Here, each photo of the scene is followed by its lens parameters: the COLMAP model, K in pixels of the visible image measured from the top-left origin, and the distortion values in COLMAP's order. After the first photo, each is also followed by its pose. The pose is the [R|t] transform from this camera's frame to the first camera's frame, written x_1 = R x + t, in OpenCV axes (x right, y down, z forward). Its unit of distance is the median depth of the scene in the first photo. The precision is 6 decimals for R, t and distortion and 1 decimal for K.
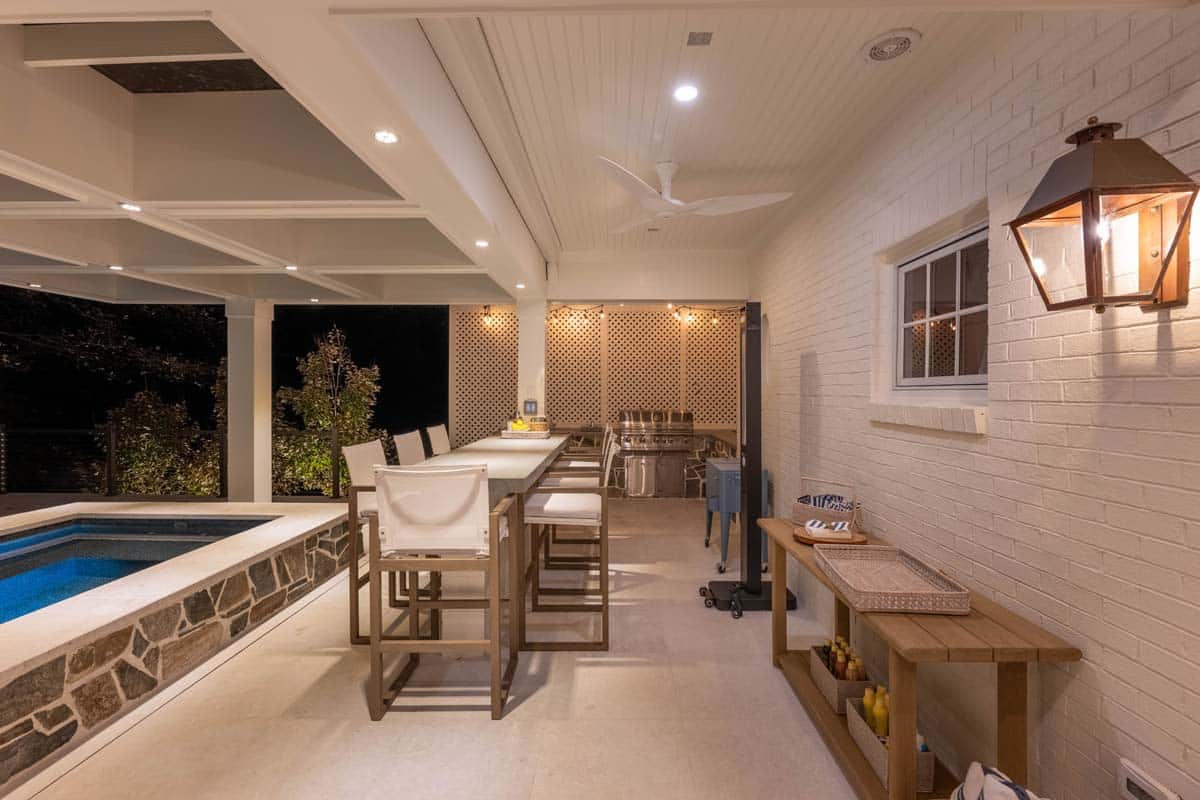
lens RADIAL K [[534.6, 0, 602.0], [0, 534.6, 392.7], [0, 0, 1]] dist [-0.003693, 0.000075]
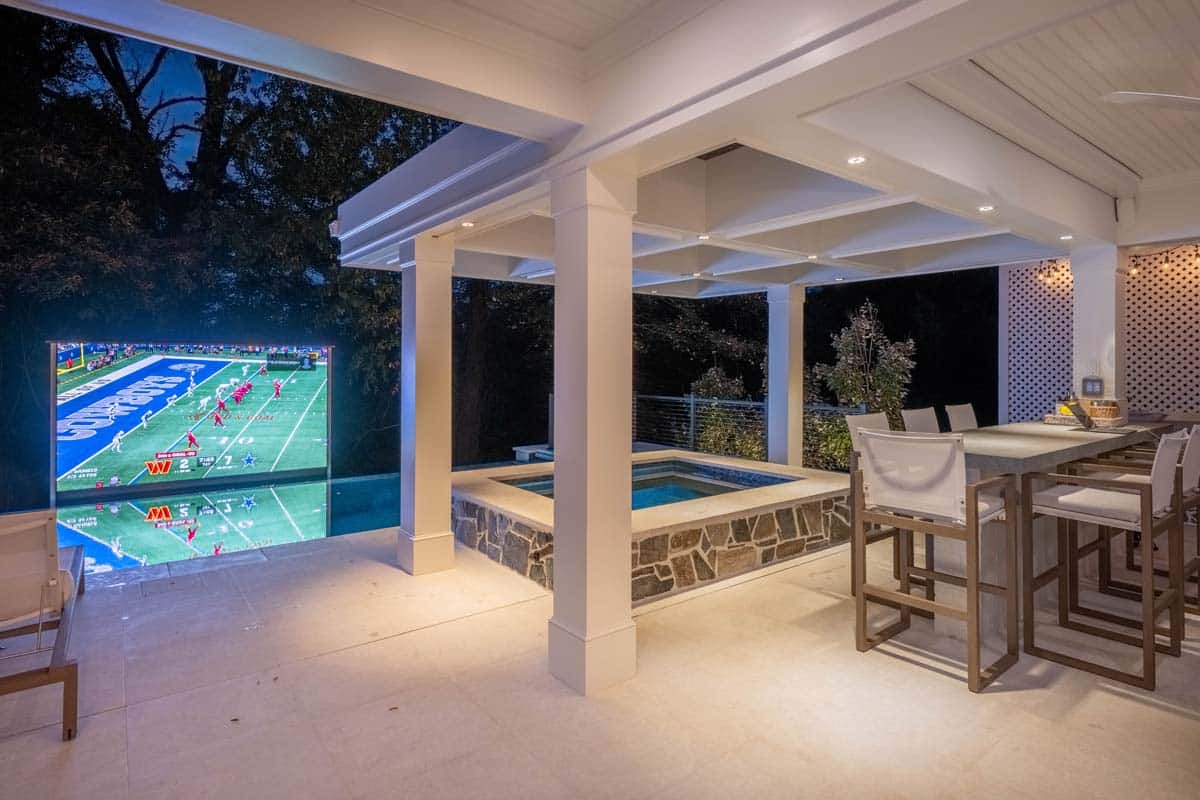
lens RADIAL K [[641.0, 0, 600.0], [0, 641.0, 400.0], [0, 0, 1]] dist [-0.017284, 0.000259]
pose [[0.629278, 0.037870, -0.776257, 0.206087], [-0.002259, 0.998897, 0.046900, 0.006697], [0.777177, -0.027759, 0.628669, -0.218395]]
